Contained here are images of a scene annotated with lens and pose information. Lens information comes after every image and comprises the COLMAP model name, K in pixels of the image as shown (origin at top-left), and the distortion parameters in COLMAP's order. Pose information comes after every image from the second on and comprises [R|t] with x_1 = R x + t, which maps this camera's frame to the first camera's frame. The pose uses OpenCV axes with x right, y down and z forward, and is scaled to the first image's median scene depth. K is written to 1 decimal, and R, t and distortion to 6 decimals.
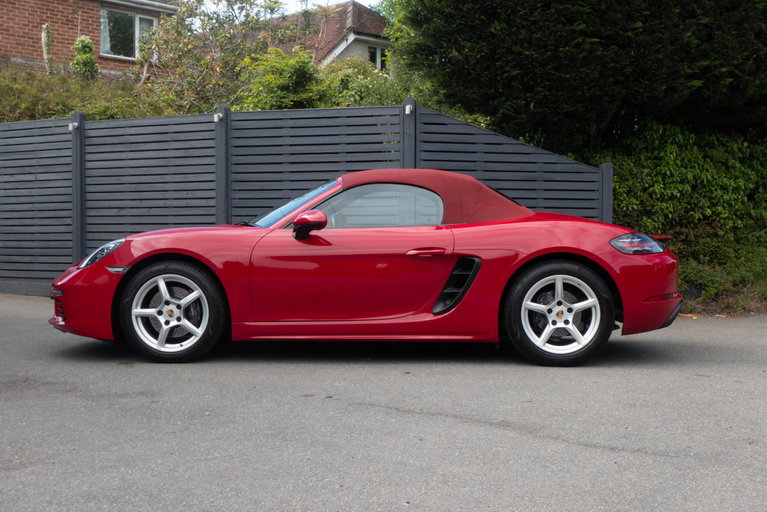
lens RADIAL K [[1072.2, 0, 378.8], [0, 1072.2, 255.5], [0, 0, 1]] dist [0.002110, 0.000000]
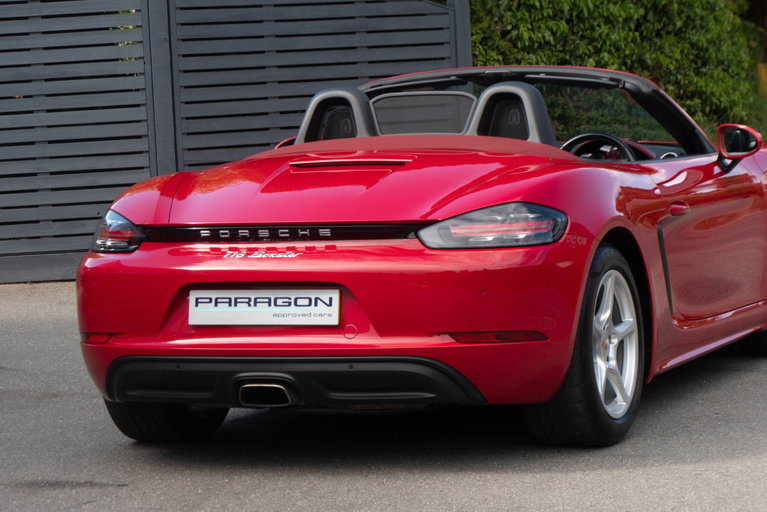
lens RADIAL K [[3324.6, 0, 381.7], [0, 3324.6, 257.8], [0, 0, 1]] dist [-0.288773, 0.000000]
pose [[0.922349, -0.077731, 0.378458, -0.515370], [0.060152, 0.996499, 0.058072, -0.048932], [-0.381647, -0.030798, 0.923795, -0.665773]]
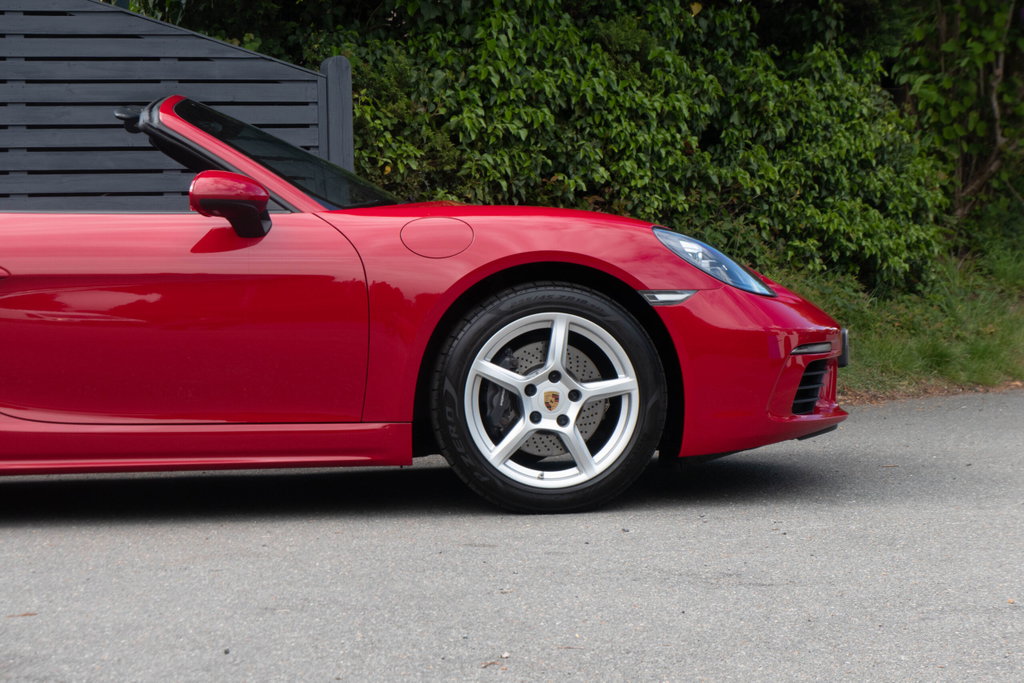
lens RADIAL K [[2907.3, 0, 518.4], [0, 2907.3, 340.1], [0, 0, 1]] dist [-0.078109, 0.000000]
pose [[0.978333, -0.034887, 0.204075, 0.051445], [0.034242, 0.999391, 0.006693, 0.014388], [-0.204184, 0.000440, 0.978932, -0.075778]]
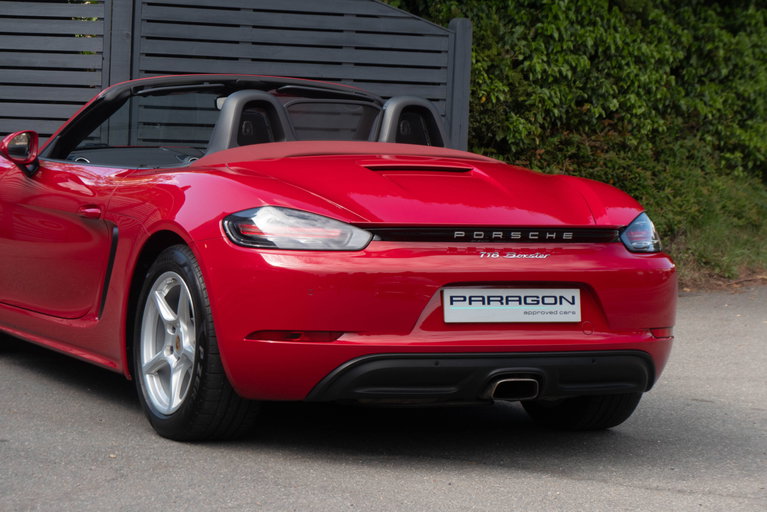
lens RADIAL K [[2953.4, 0, 381.9], [0, 2953.4, 254.3], [0, 0, 1]] dist [-0.278039, 0.000000]
pose [[0.953560, 0.012736, 0.300935, -0.273047], [-0.031204, 0.997907, 0.056644, -0.047594], [-0.299584, -0.063404, 0.951961, -0.429738]]
